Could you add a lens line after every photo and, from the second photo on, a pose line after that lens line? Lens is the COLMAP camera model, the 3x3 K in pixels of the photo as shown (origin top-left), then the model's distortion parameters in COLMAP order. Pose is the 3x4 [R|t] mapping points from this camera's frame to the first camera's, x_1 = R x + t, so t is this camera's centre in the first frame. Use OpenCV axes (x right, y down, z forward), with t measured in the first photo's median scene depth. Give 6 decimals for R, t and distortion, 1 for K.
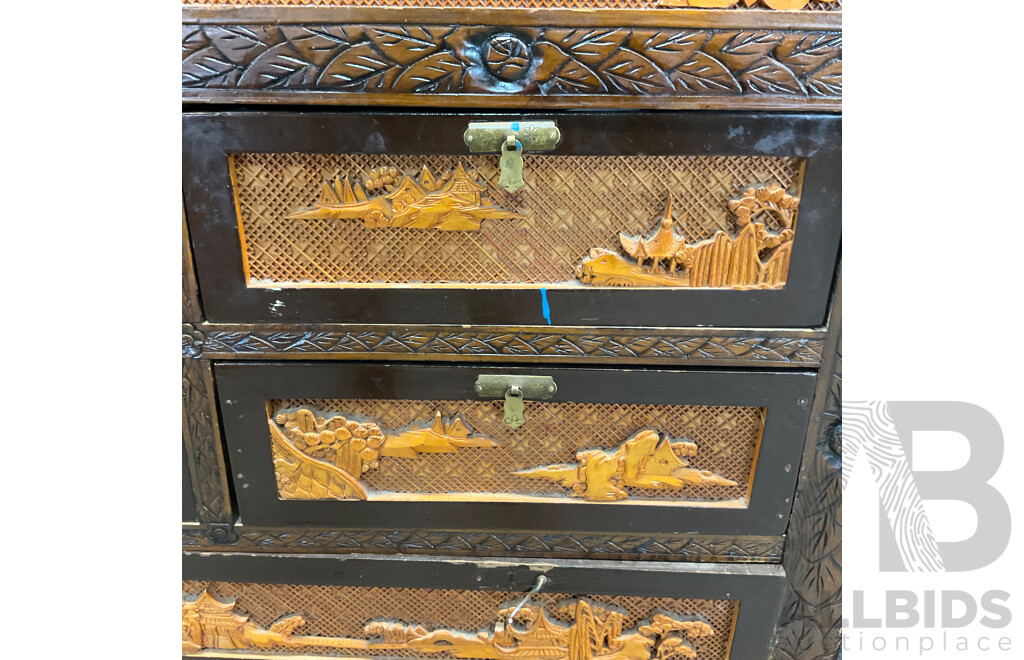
lens RADIAL K [[729.1, 0, 507.0], [0, 729.1, 332.5], [0, 0, 1]] dist [0.110875, -0.242950]
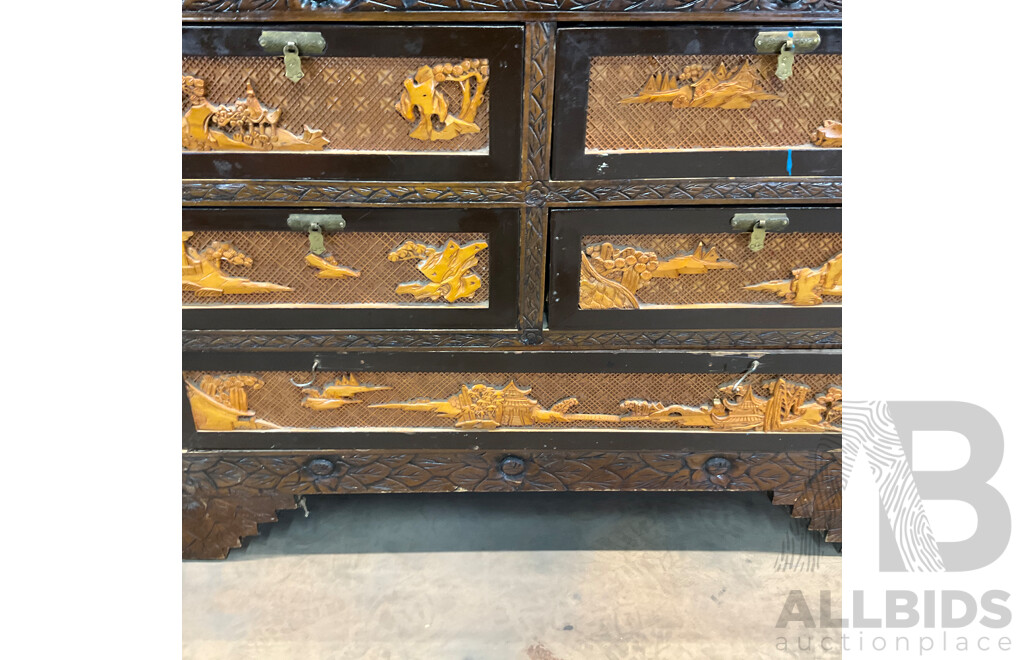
lens RADIAL K [[729.1, 0, 507.0], [0, 729.1, 332.5], [0, 0, 1]] dist [0.110875, -0.242950]
pose [[0.999340, -0.024576, 0.026764, -0.521276], [0.021418, 0.993424, 0.112472, 0.115078], [-0.029352, -0.111824, 0.993294, -0.441786]]
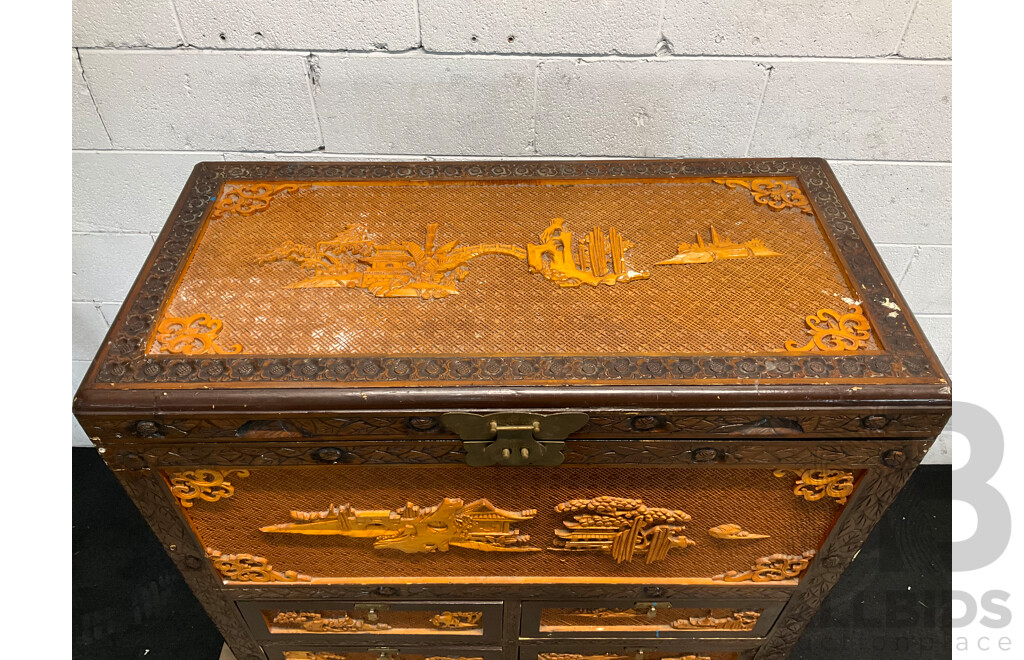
lens RADIAL K [[729.1, 0, 507.0], [0, 729.1, 332.5], [0, 0, 1]] dist [0.110875, -0.242950]
pose [[0.999685, -0.018725, 0.016712, -0.456014], [0.011589, 0.935015, 0.354420, -1.796784], [-0.022263, -0.354114, 0.934937, -0.929576]]
